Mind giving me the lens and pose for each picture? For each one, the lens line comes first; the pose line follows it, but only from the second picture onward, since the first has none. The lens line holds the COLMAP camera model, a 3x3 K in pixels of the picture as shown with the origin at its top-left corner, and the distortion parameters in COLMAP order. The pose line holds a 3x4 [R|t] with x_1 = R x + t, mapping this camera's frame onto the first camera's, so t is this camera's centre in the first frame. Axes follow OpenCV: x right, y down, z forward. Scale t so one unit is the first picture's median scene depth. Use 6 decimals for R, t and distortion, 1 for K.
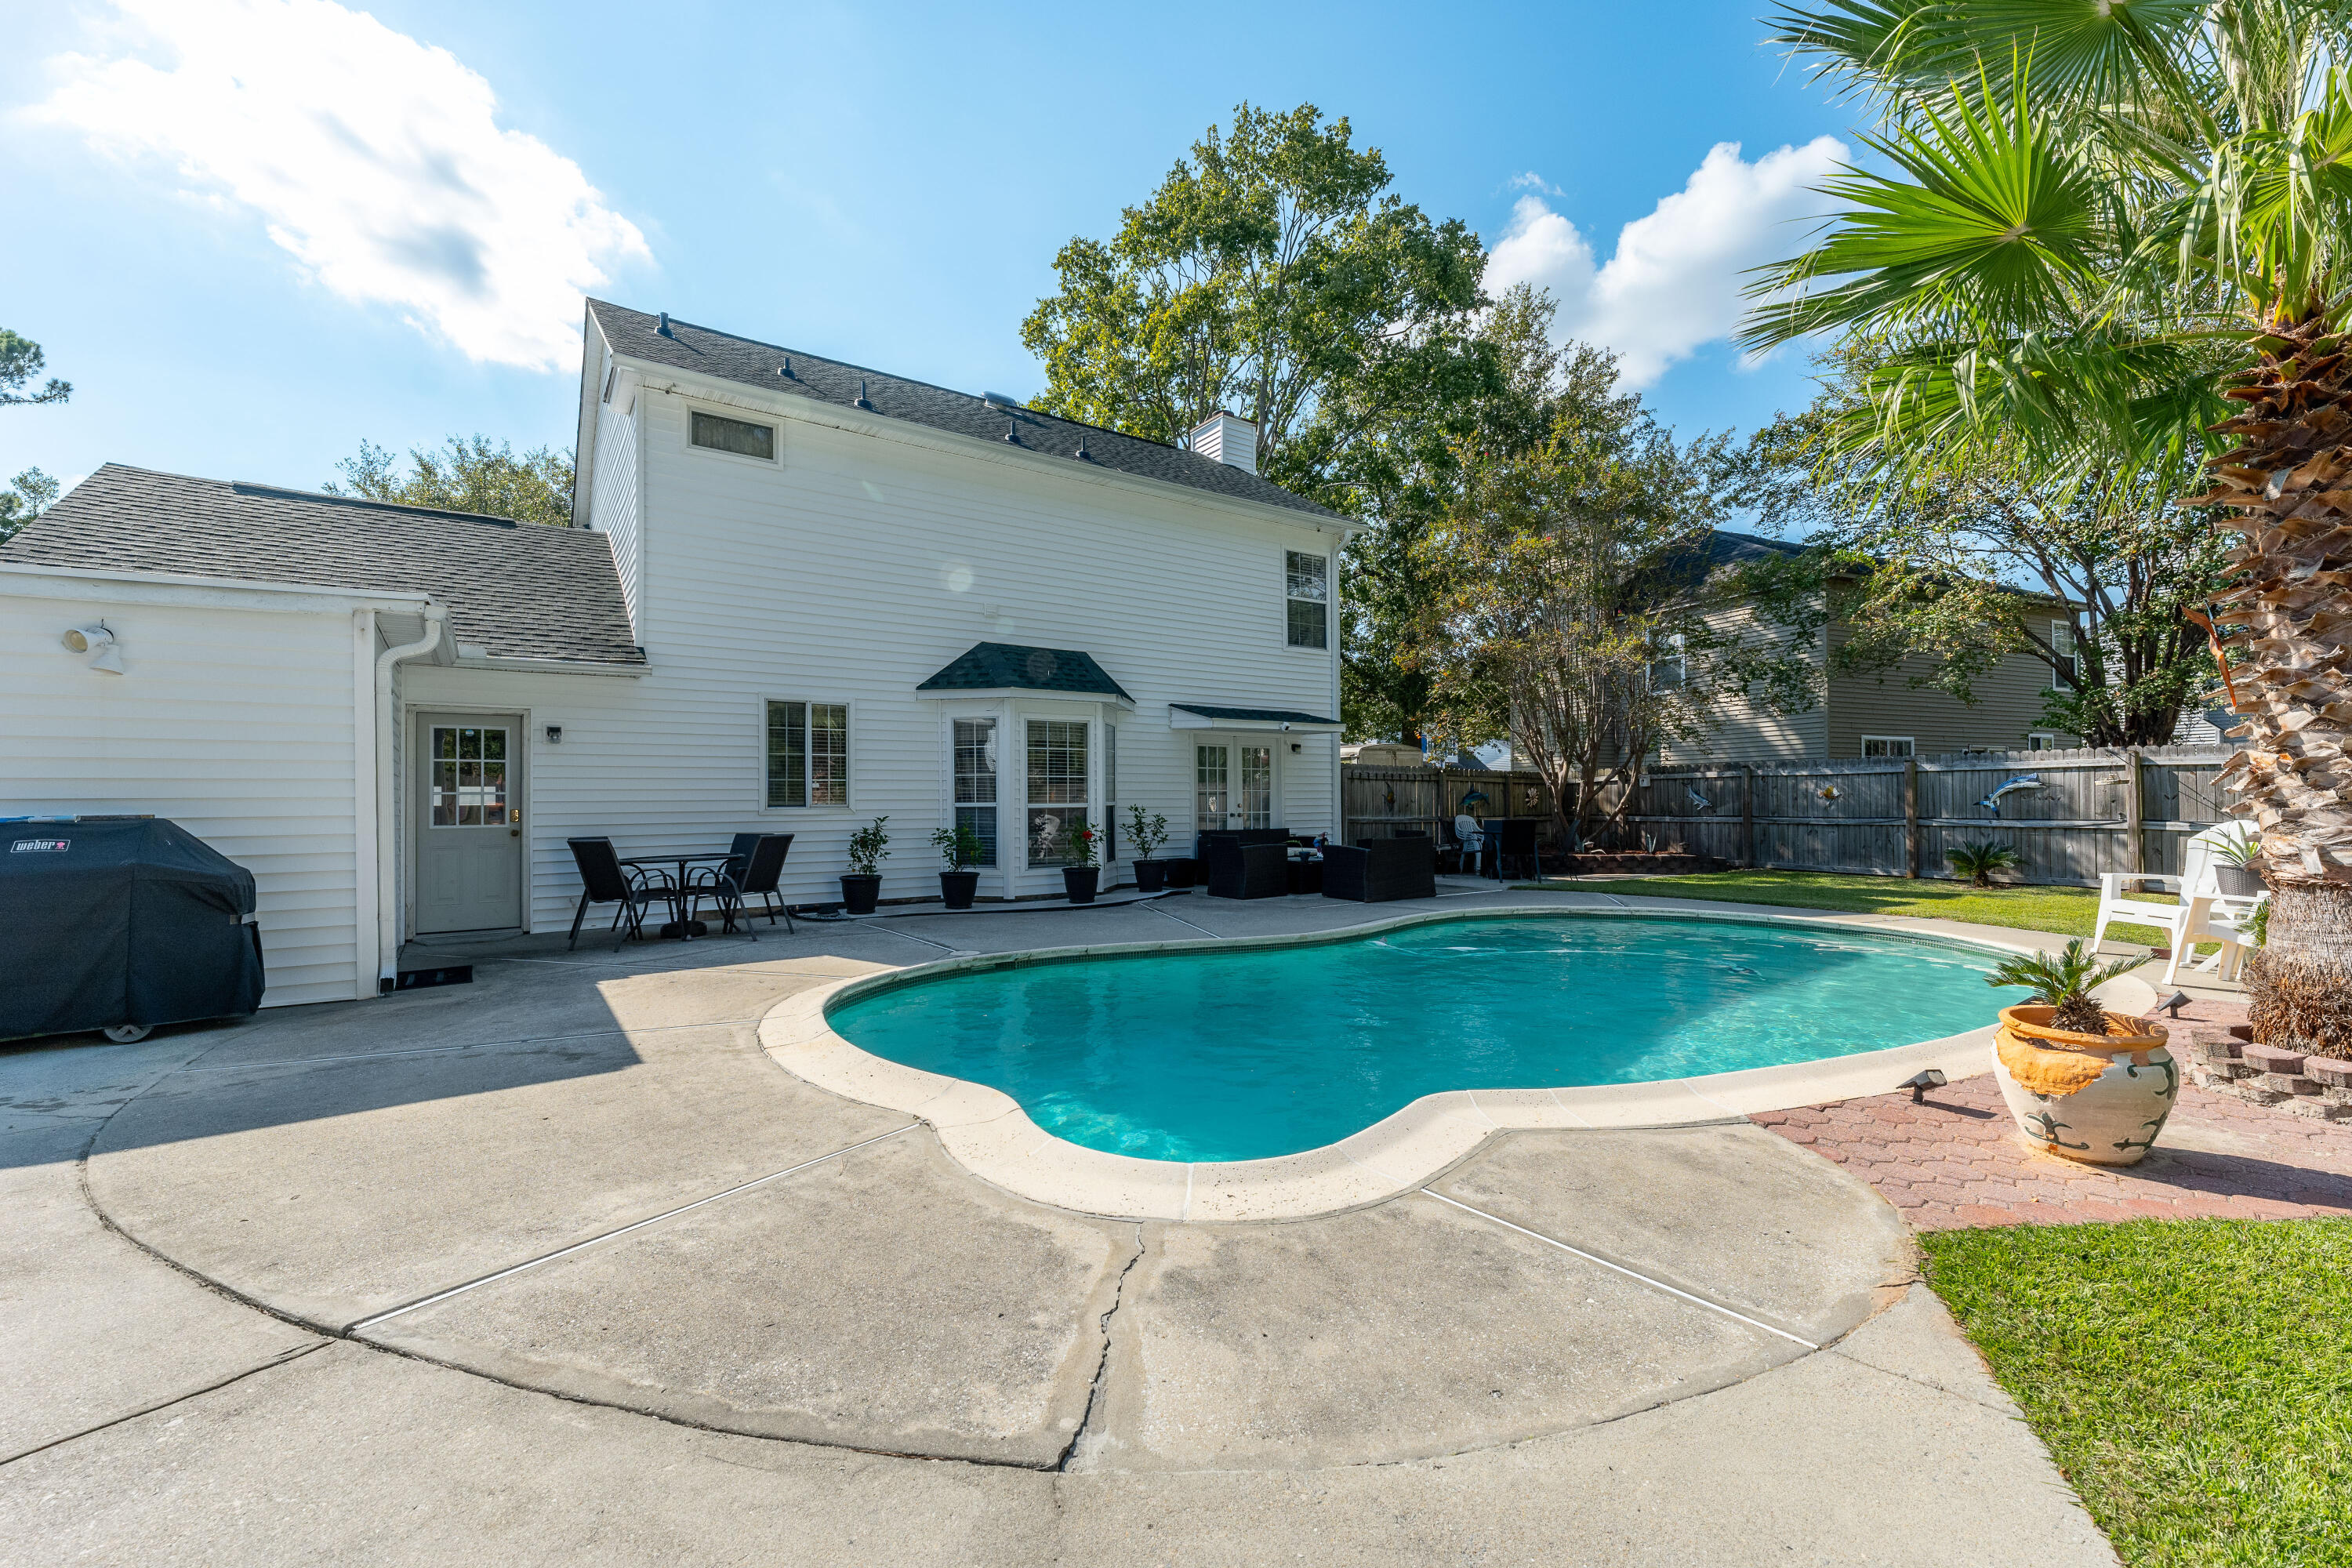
lens RADIAL K [[940.5, 0, 1167.1], [0, 940.5, 790.6], [0, 0, 1]] dist [-0.013875, 0.000726]
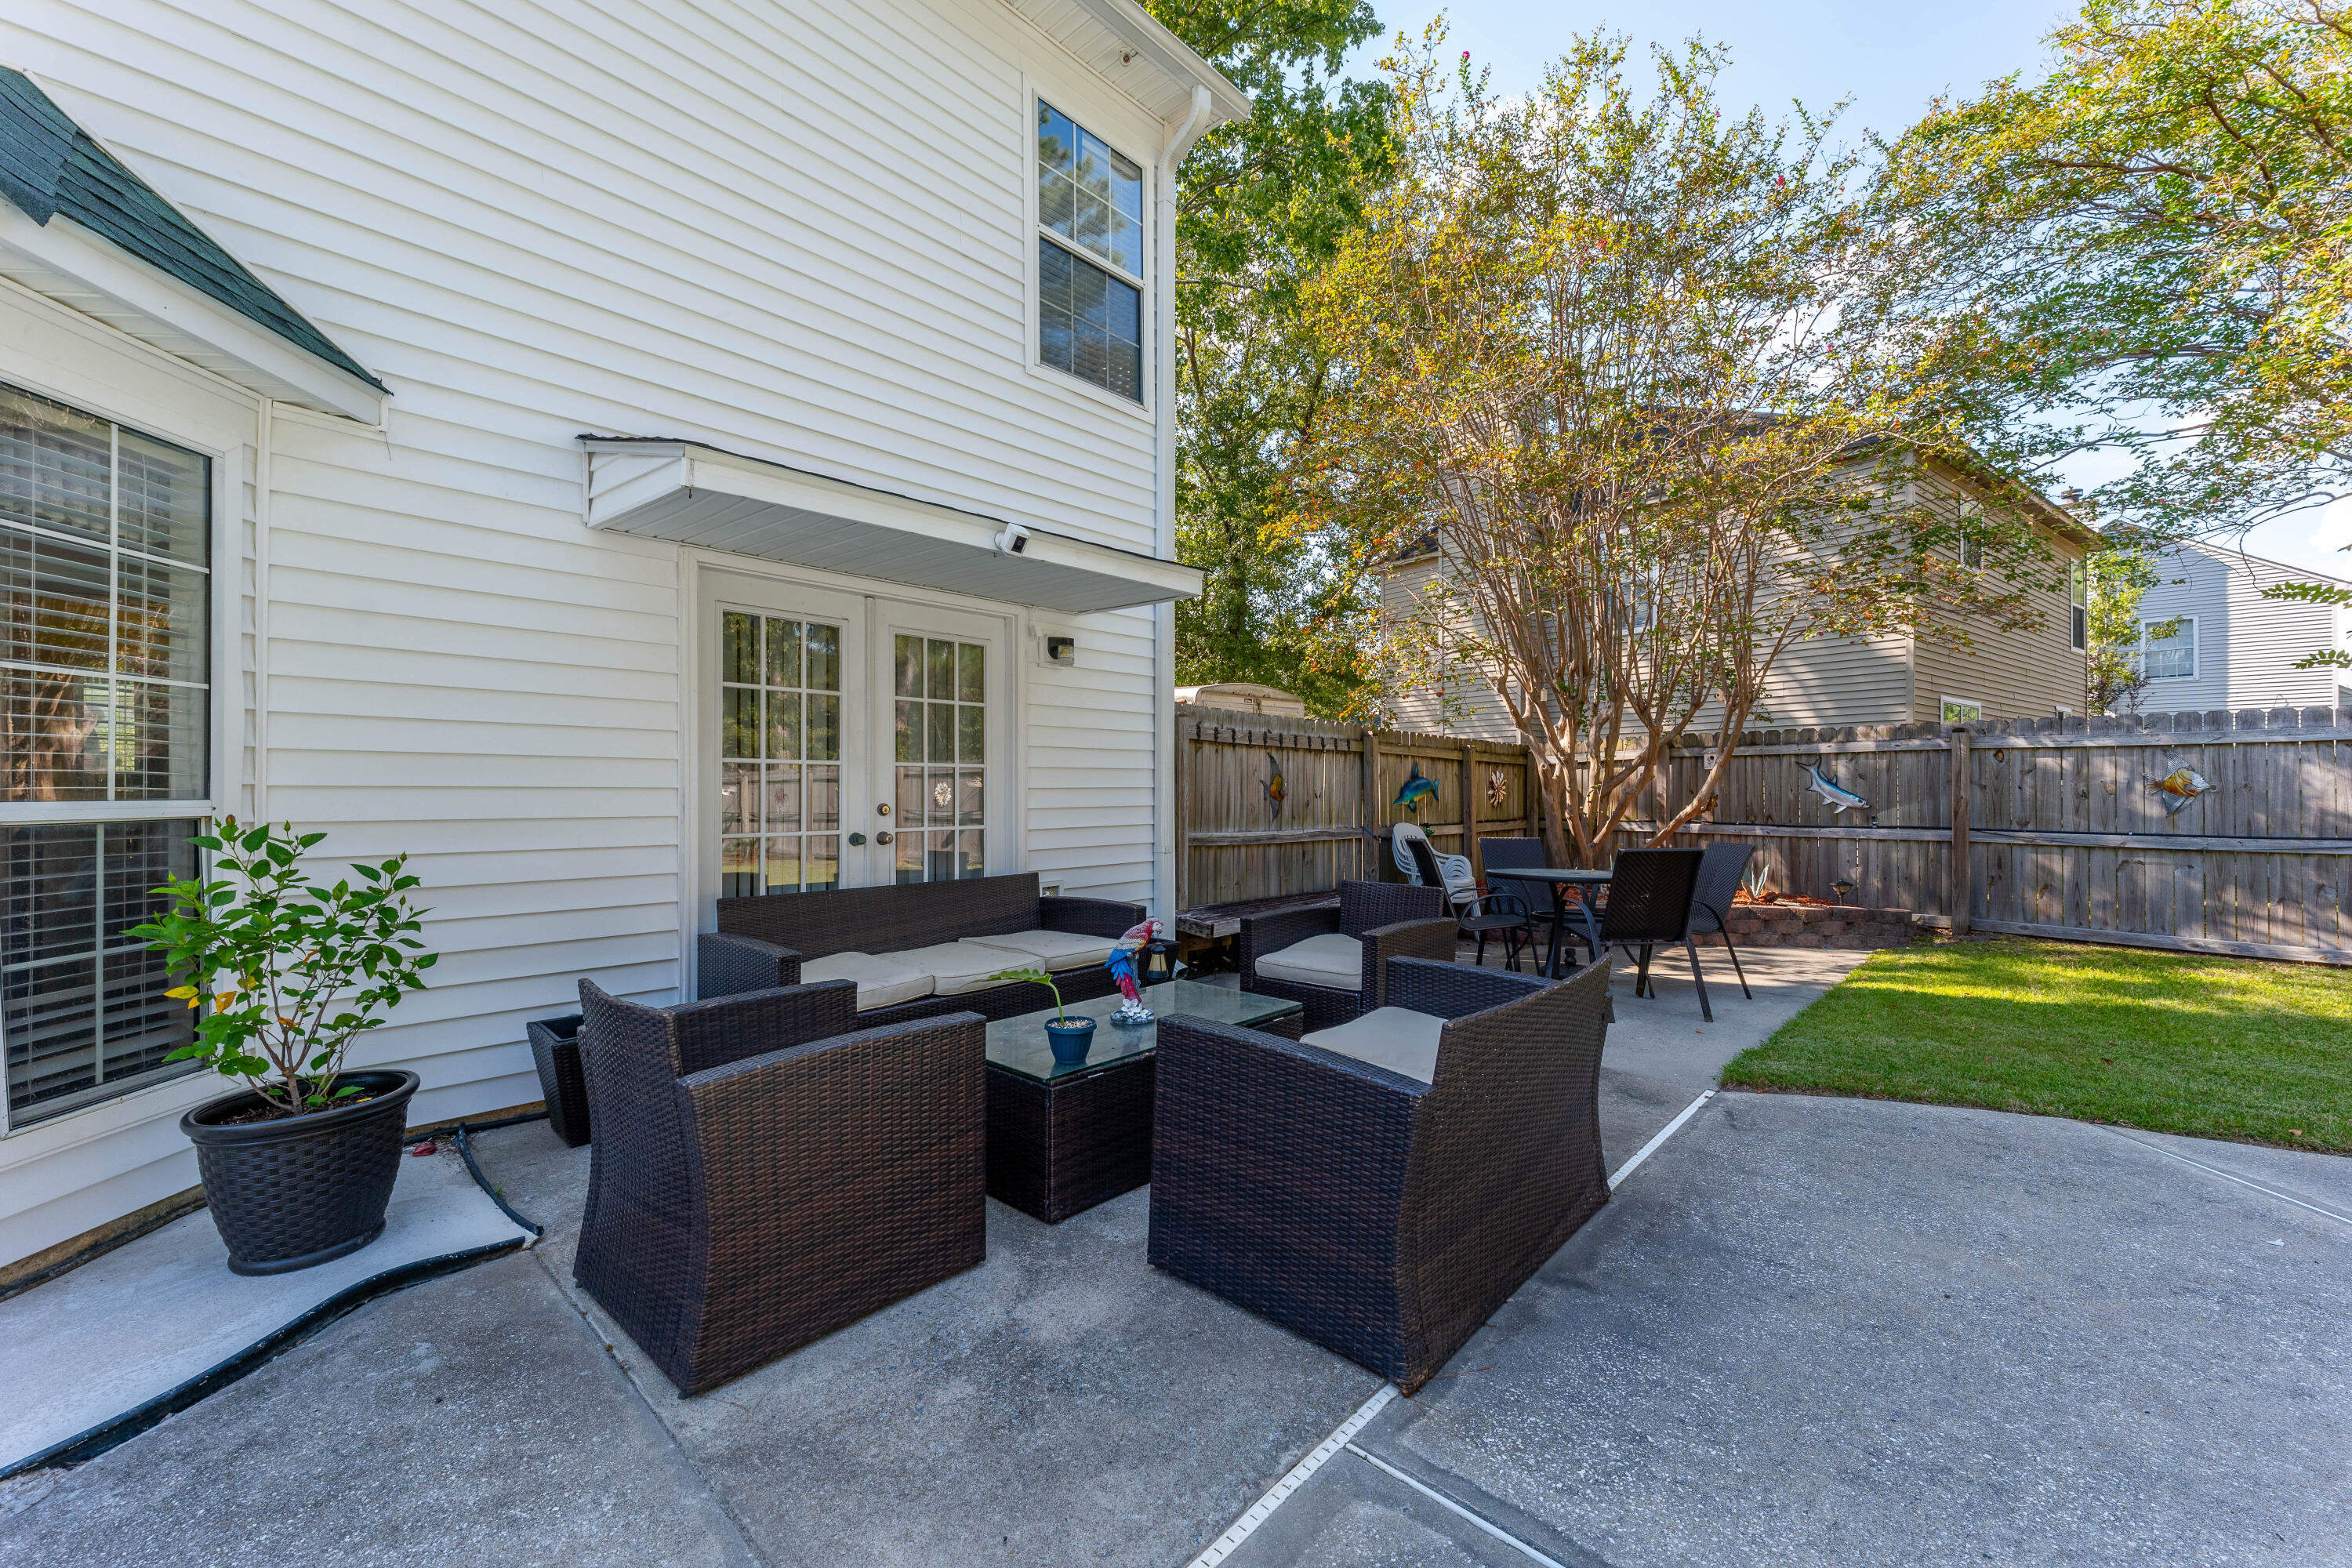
lens RADIAL K [[940.5, 0, 1171.0], [0, 940.5, 779.0], [0, 0, 1]] dist [-0.013875, 0.000726]
pose [[0.973926, 0.007145, 0.226752, 0.096329], [-0.007609, 0.999970, 0.001174, 0.003483], [-0.226737, -0.002869, 0.973952, 0.634744]]
